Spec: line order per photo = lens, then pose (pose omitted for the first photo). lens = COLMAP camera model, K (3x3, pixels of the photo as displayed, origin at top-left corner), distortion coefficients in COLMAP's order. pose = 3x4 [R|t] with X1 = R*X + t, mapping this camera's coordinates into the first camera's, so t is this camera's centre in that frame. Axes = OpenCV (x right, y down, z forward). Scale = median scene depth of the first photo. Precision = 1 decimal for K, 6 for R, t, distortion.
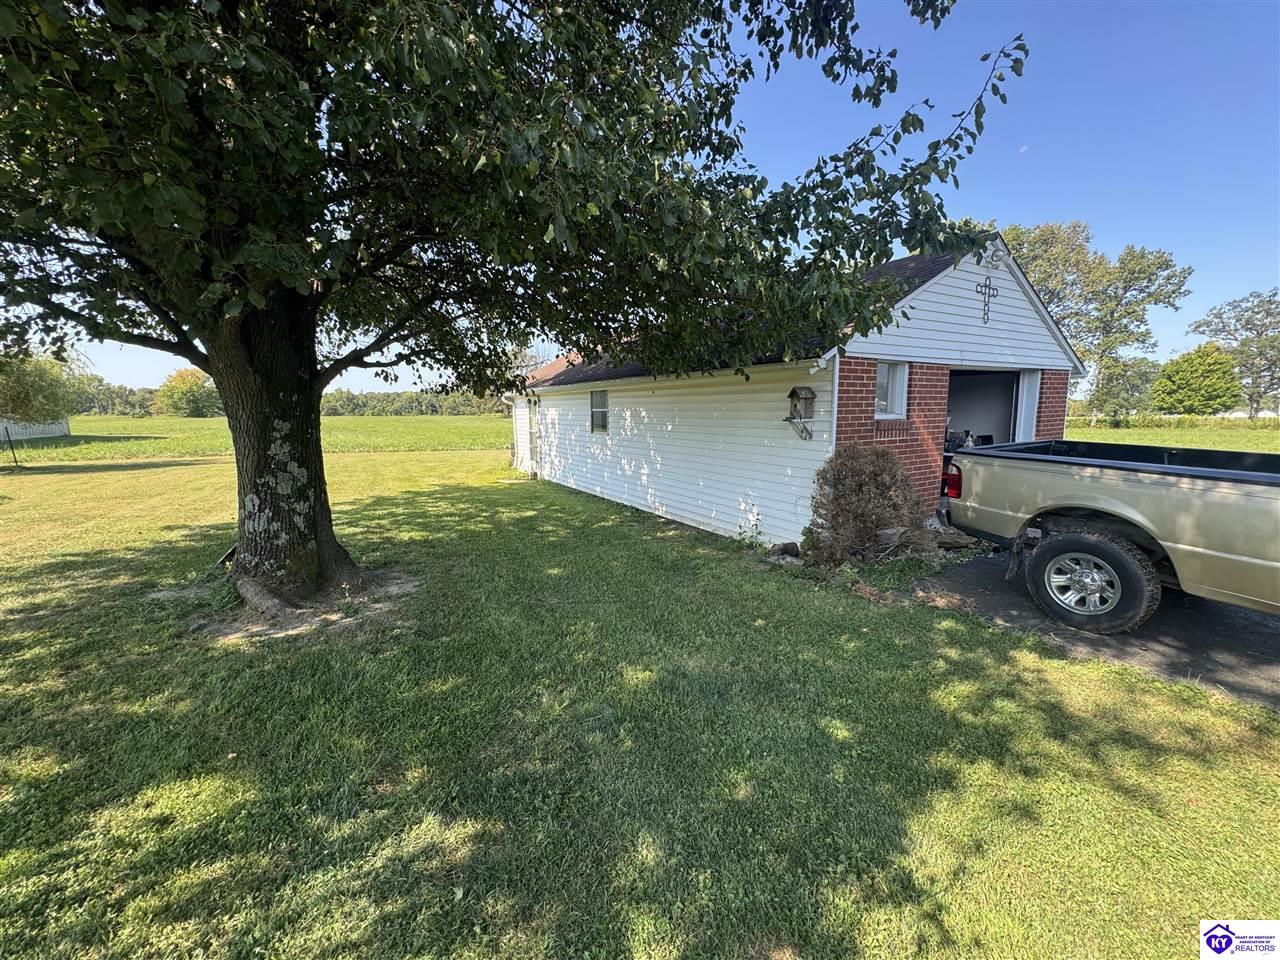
lens RADIAL K [[513.9, 0, 643.8], [0, 513.9, 477.3], [0, 0, 1]] dist [-0.001379, 0.000021]
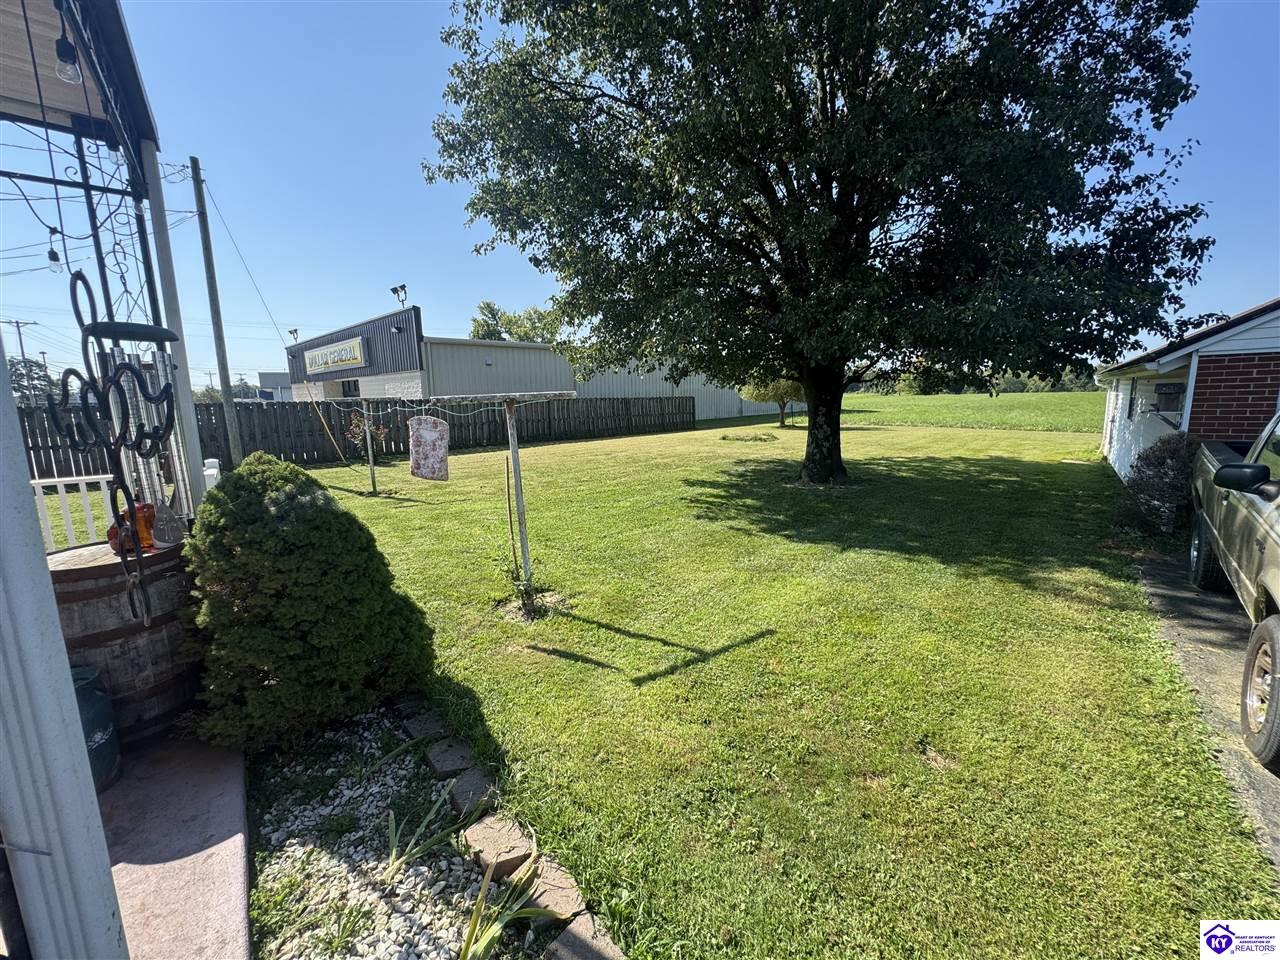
lens RADIAL K [[513.9, 0, 640.9], [0, 513.9, 479.2], [0, 0, 1]] dist [-0.001379, 0.000021]
pose [[0.344242, 0.146307, -0.927411, 1.954311], [-0.100637, 0.987843, 0.118485, 0.036207], [0.933472, 0.052544, 0.354781, -0.965574]]
